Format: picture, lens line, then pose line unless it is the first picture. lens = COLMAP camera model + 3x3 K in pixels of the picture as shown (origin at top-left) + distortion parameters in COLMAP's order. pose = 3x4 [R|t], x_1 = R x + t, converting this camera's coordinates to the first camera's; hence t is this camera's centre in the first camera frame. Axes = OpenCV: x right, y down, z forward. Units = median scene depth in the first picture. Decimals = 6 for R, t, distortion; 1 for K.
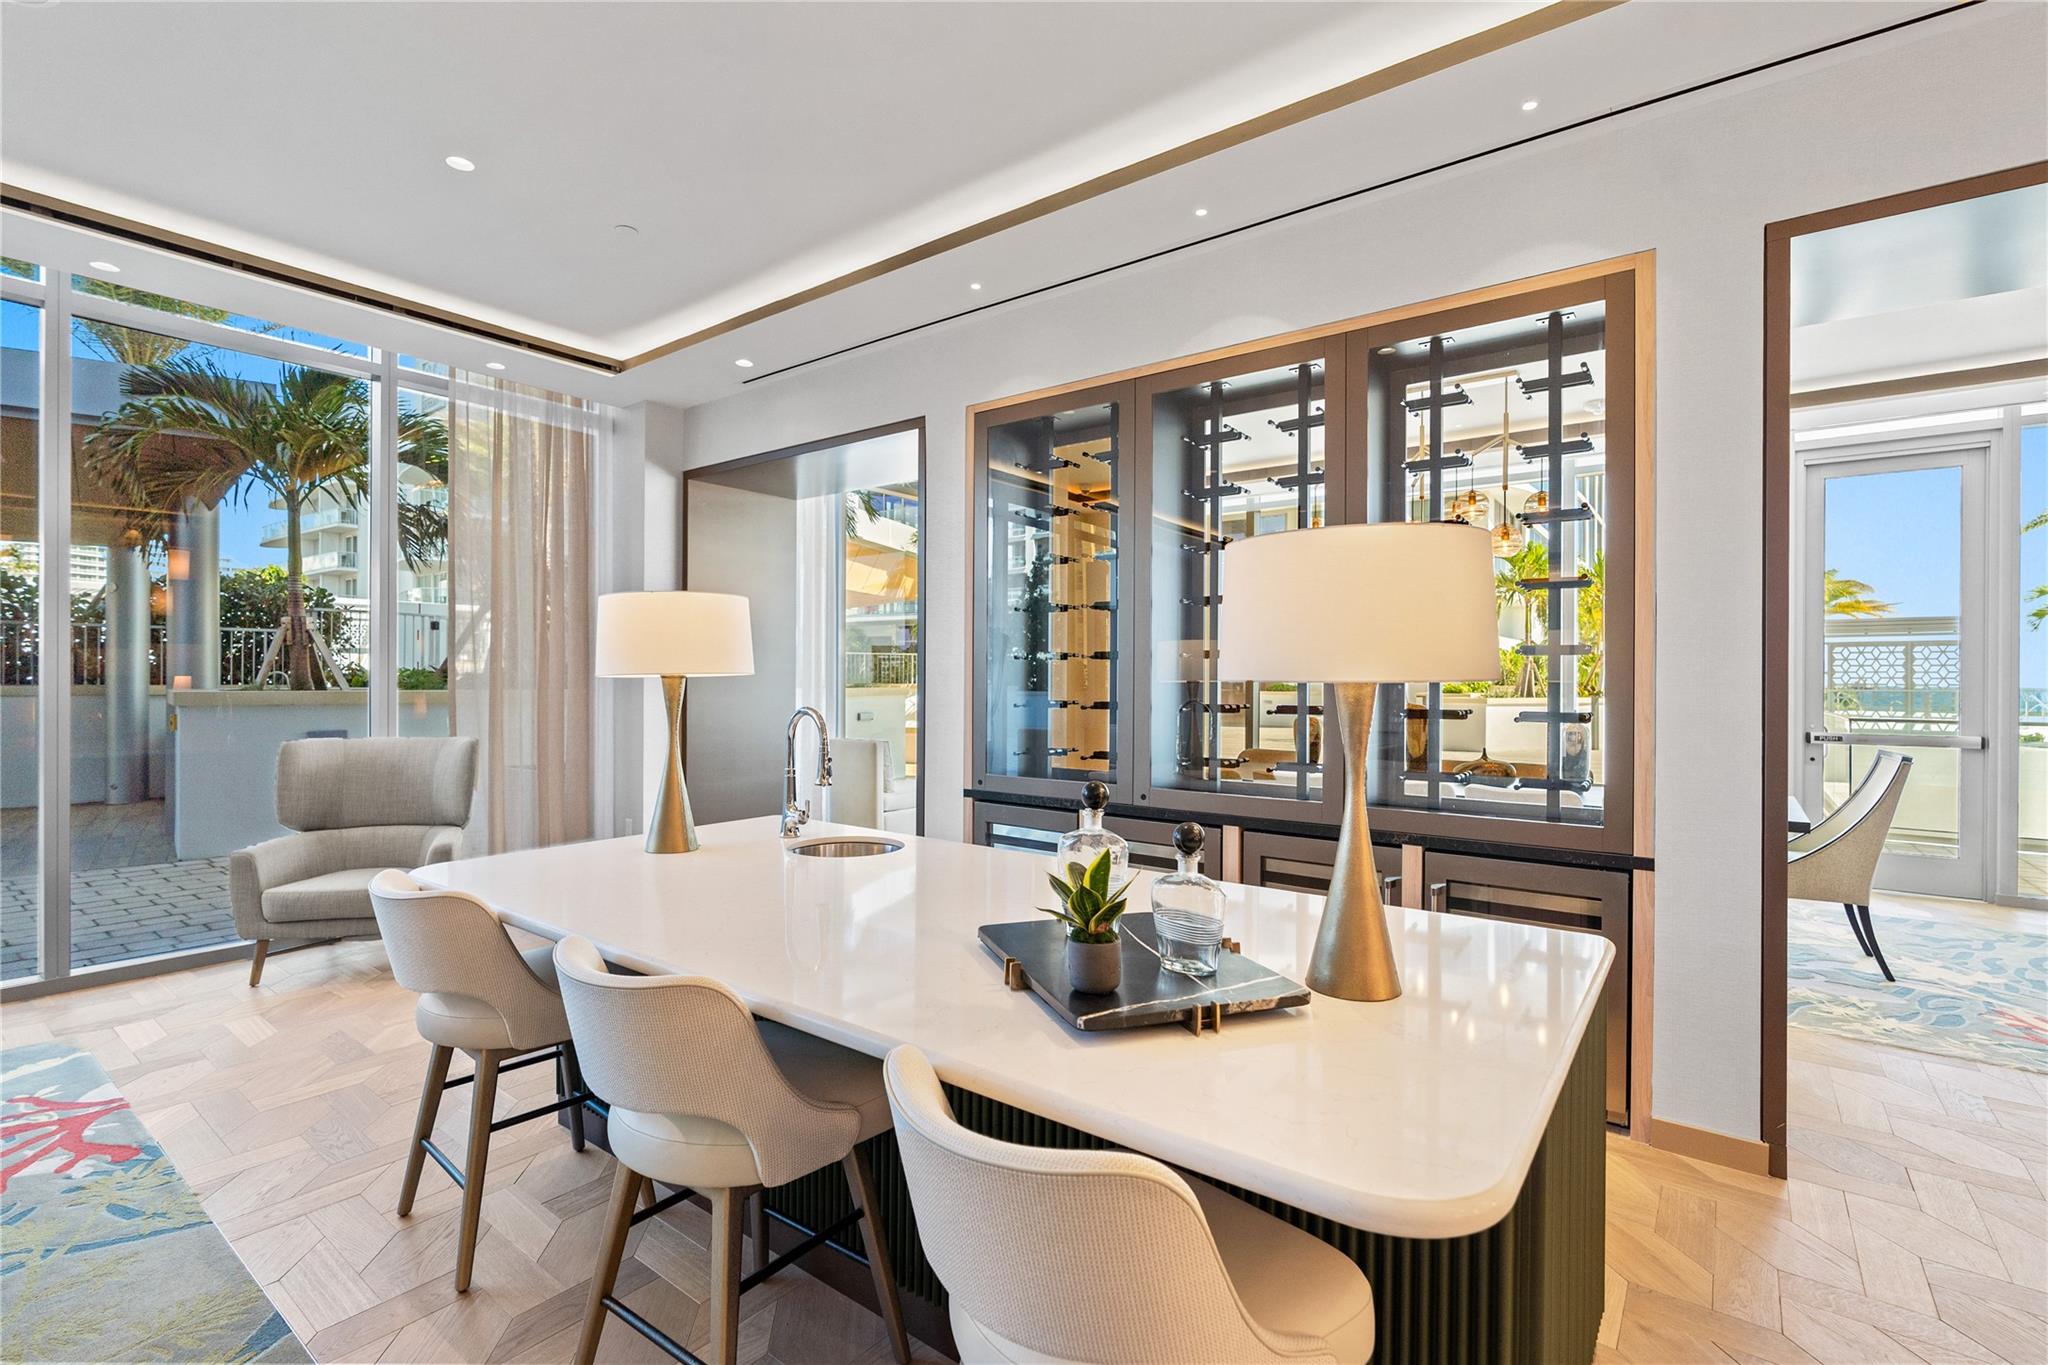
lens RADIAL K [[921.3, 0, 1024.0], [0, 921.3, 682.5], [0, 0, 1]] dist [-0.000483, -0.000015]
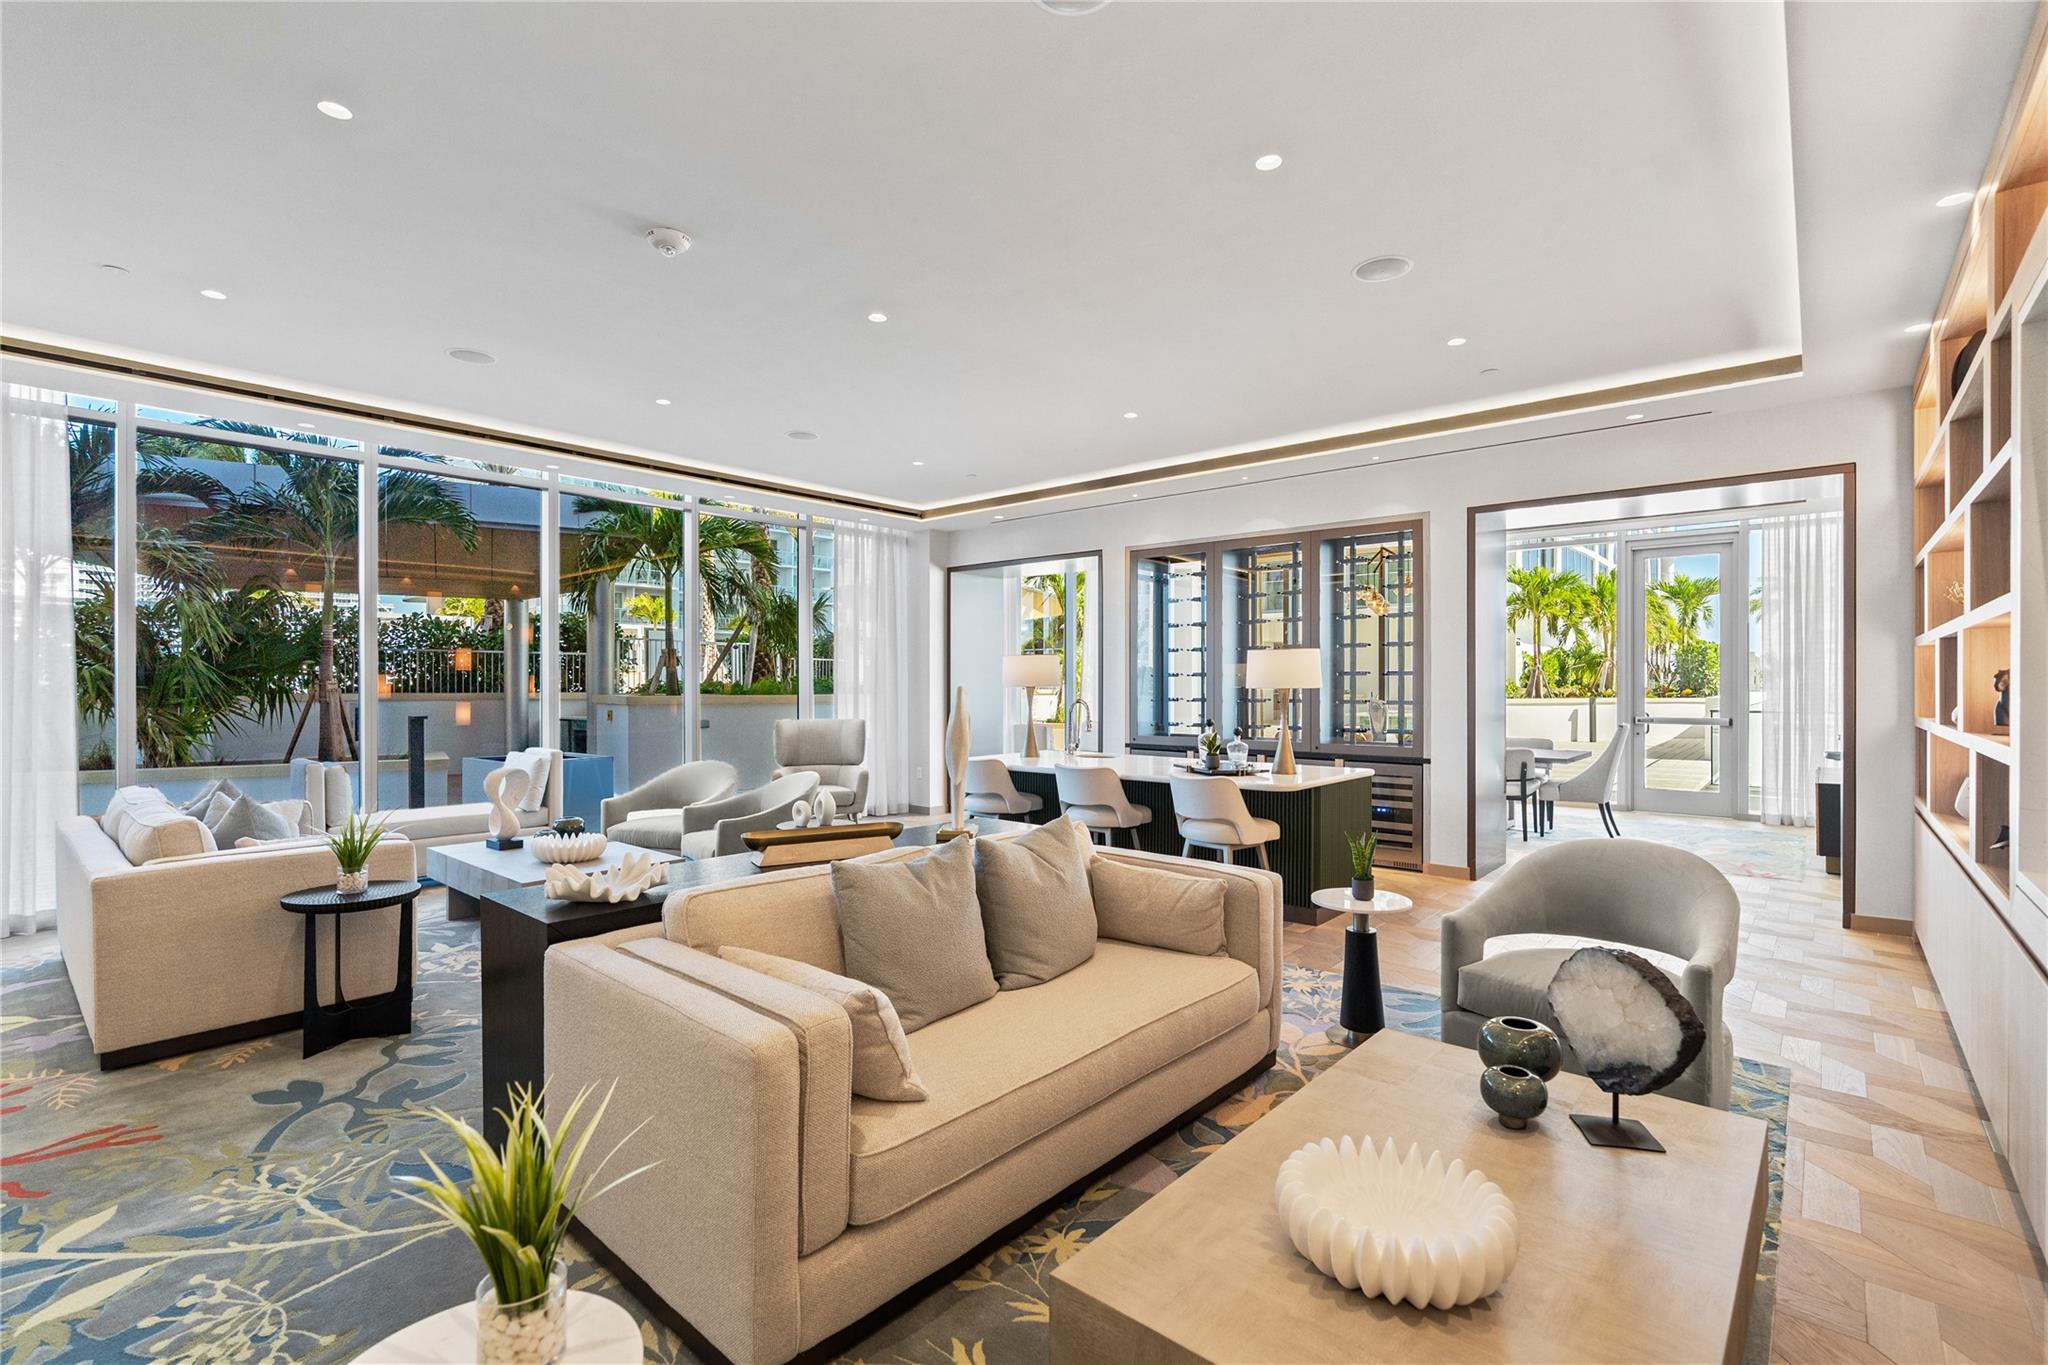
lens RADIAL K [[921.3, 0, 1024.0], [0, 921.3, 682.5], [0, 0, 1]] dist [-0.000483, -0.000015]
pose [[0.997777, -0.005377, -0.066427, -0.135803], [0.005055, 0.999975, -0.005022, -0.003747], [0.066452, 0.004675, 0.997779, -0.874155]]
